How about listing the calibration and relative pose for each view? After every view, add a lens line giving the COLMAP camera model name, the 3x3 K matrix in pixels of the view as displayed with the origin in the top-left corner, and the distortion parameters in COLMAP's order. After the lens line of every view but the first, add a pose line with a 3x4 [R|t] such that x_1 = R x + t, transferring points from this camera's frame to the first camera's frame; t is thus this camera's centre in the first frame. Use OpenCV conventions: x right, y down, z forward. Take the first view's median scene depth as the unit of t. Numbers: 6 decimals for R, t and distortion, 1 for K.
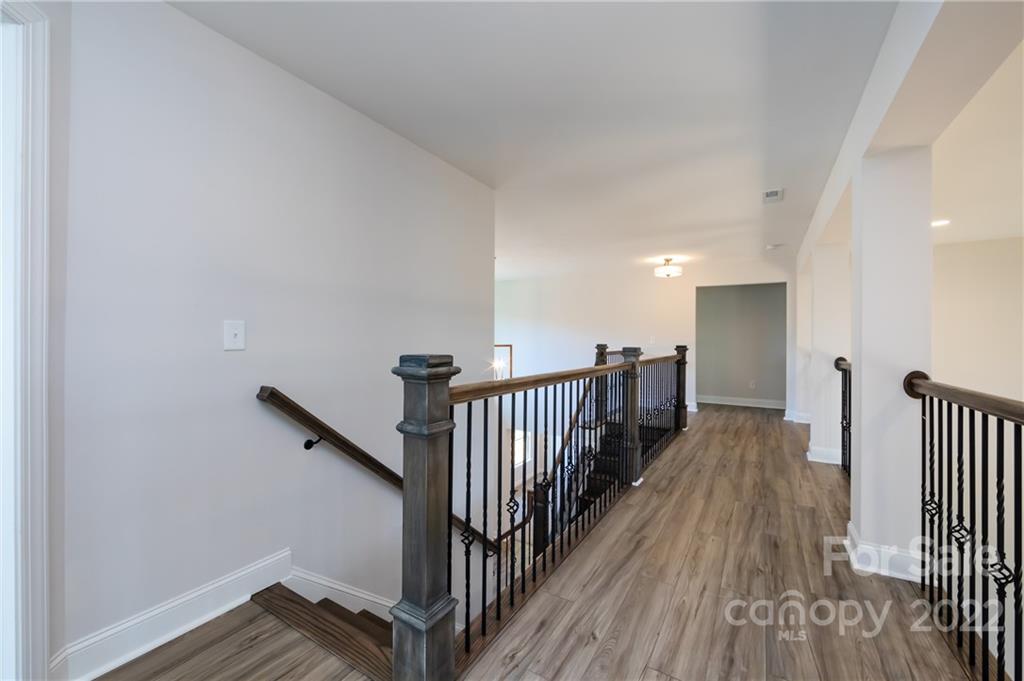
lens RADIAL K [[408.2, 0, 513.2], [0, 408.2, 346.1], [0, 0, 1]] dist [0.003144, 0.000060]
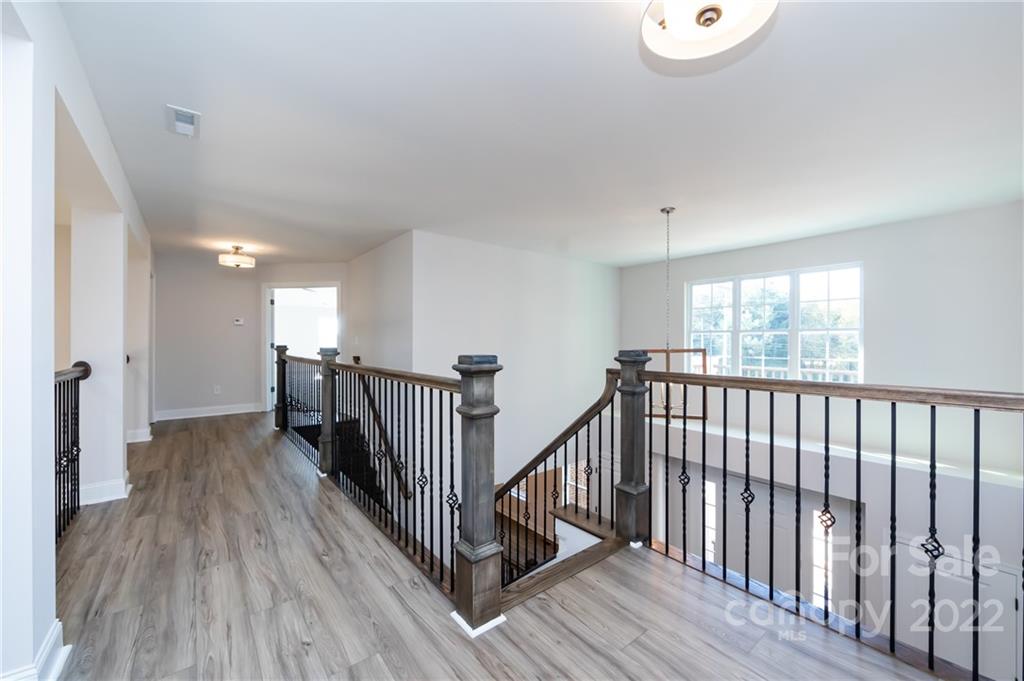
lens RADIAL K [[408.8, 0, 505.9], [0, 408.8, 353.6], [0, 0, 1]] dist [0.007648, -0.000323]
pose [[-0.358150, 0.014530, -0.933551, 1.192396], [-0.008434, 0.999788, 0.018796, -0.004737], [0.933626, 0.014605, -0.357951, 1.935314]]
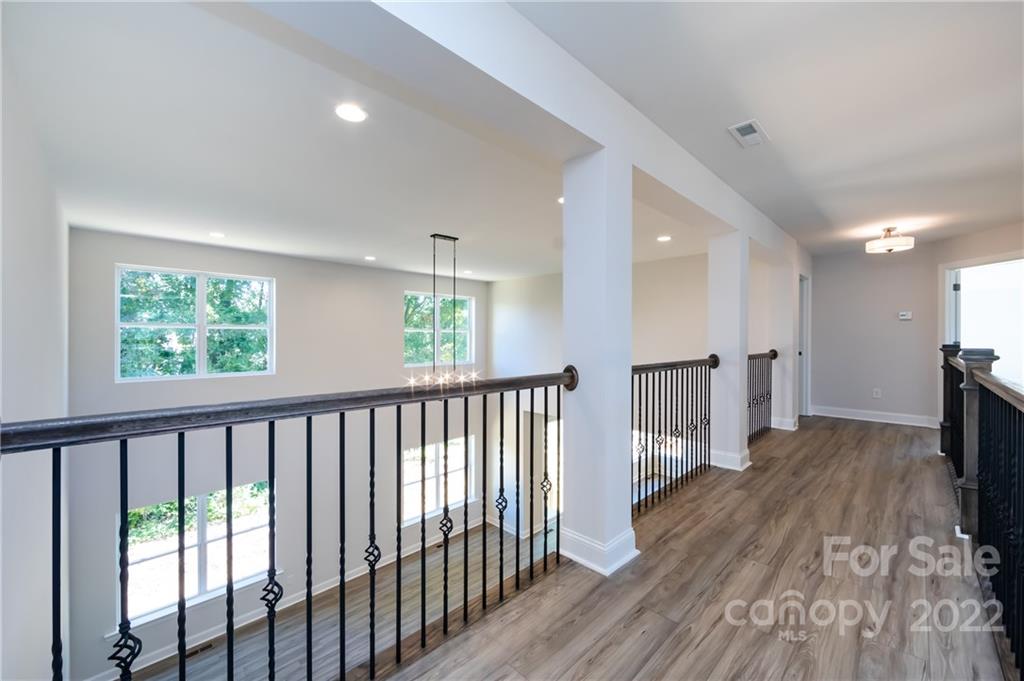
lens RADIAL K [[408.2, 0, 513.2], [0, 408.2, 346.1], [0, 0, 1]] dist [0.003144, 0.000060]
pose [[-0.974628, -0.023714, 0.222573, 0.985099], [-0.017510, 0.999402, 0.029806, -0.008881], [-0.223147, 0.025153, -0.974460, 1.995735]]
